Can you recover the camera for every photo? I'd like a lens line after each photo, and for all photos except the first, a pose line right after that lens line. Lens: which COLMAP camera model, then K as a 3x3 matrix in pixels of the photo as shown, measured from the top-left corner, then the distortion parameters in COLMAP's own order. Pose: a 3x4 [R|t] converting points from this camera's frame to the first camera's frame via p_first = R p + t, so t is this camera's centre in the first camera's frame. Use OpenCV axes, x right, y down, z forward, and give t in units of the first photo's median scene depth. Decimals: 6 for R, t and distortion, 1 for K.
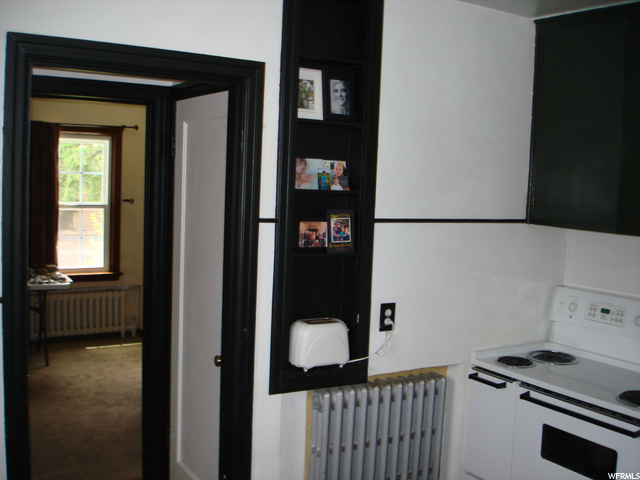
lens RADIAL K [[715.3, 0, 320.0], [0, 715.3, 240.0], [0, 0, 1]] dist [-0.009175, -0.349211]
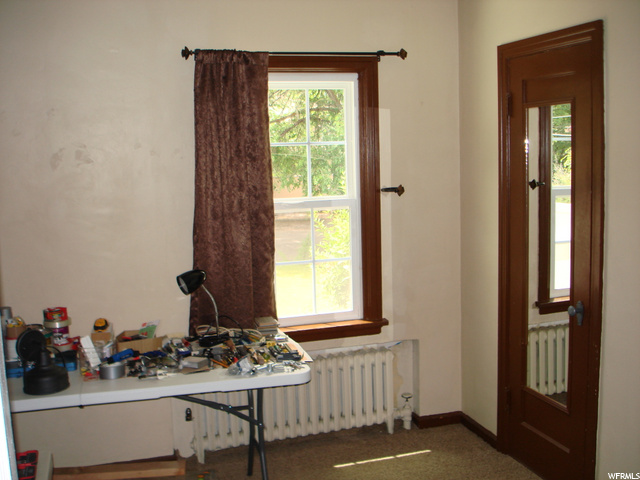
lens RADIAL K [[715.3, 0, 320.0], [0, 715.3, 240.0], [0, 0, 1]] dist [-0.009175, -0.349211]
pose [[0.968956, -0.039319, -0.244086, -0.191449], [0.048091, 0.998390, 0.030084, -0.036242], [0.242511, -0.040889, 0.969287, 0.454517]]
